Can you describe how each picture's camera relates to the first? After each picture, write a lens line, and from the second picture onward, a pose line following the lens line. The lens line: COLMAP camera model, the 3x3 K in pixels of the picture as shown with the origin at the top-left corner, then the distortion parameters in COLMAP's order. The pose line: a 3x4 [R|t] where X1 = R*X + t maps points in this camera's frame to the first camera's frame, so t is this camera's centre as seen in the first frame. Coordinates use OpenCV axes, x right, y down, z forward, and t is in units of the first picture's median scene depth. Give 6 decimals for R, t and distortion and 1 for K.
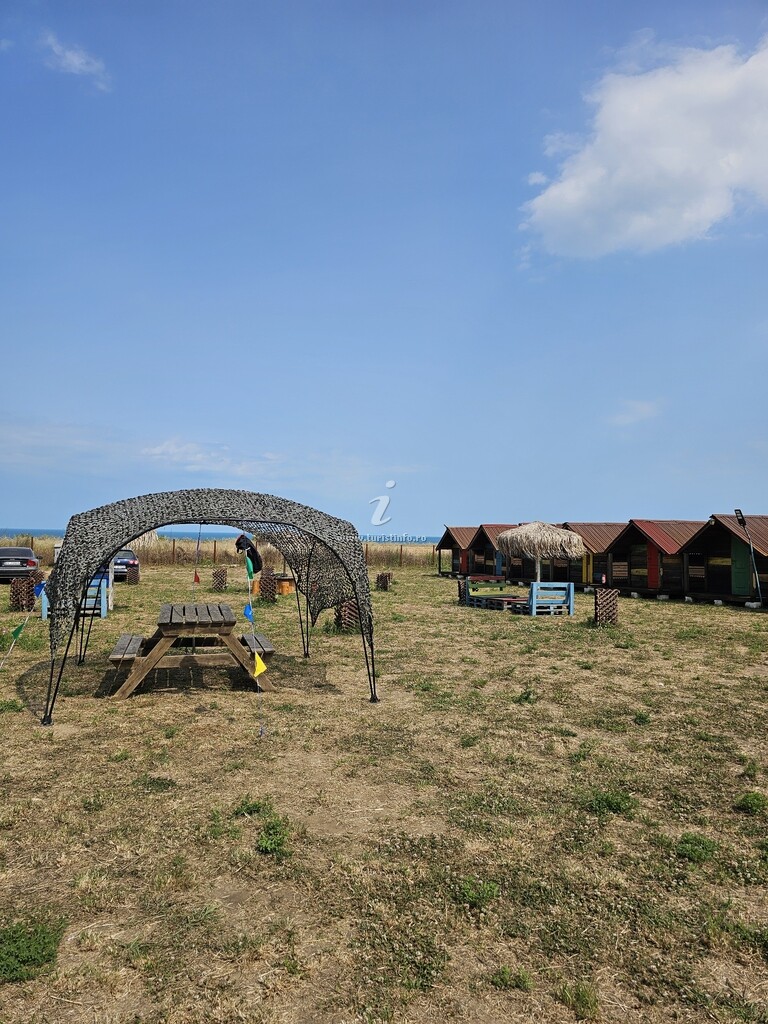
lens RADIAL K [[685.5, 0, 384.0], [0, 685.5, 512.0], [0, 0, 1]] dist [0.065650, -0.004389]
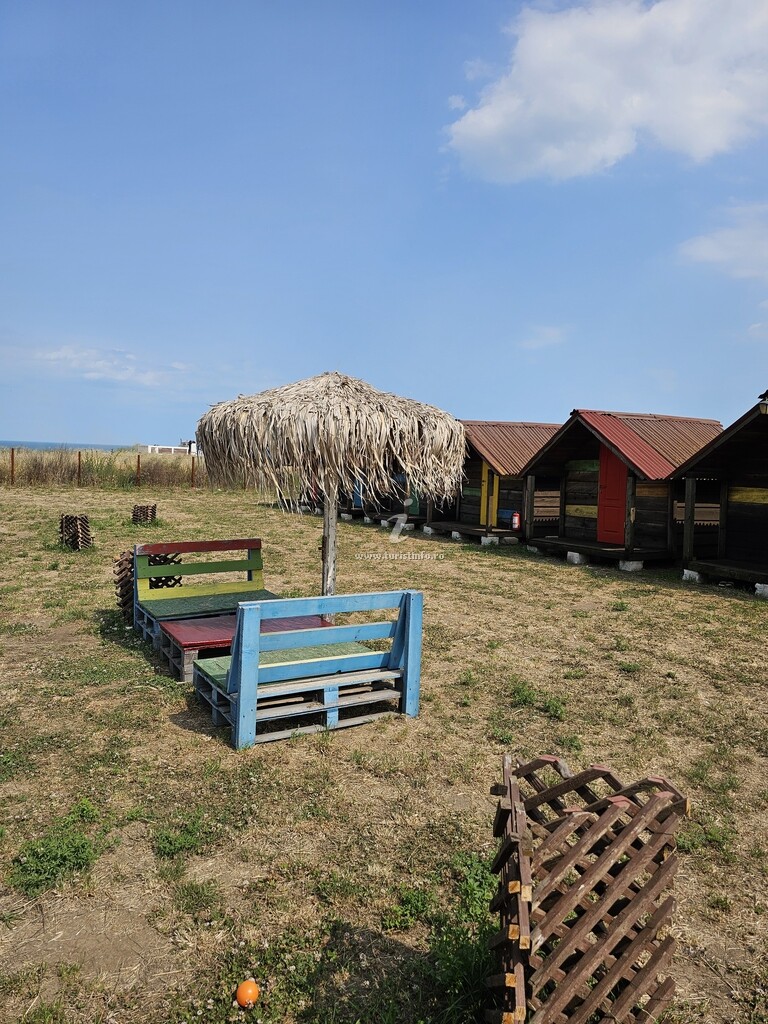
lens RADIAL K [[685.5, 0, 384.0], [0, 685.5, 512.0], [0, 0, 1]] dist [0.065650, -0.004389]
pose [[0.991934, 0.006444, 0.126592, 0.161705], [-0.021593, 0.992700, 0.118665, 0.029606], [-0.124903, -0.120441, 0.984832, 0.532534]]
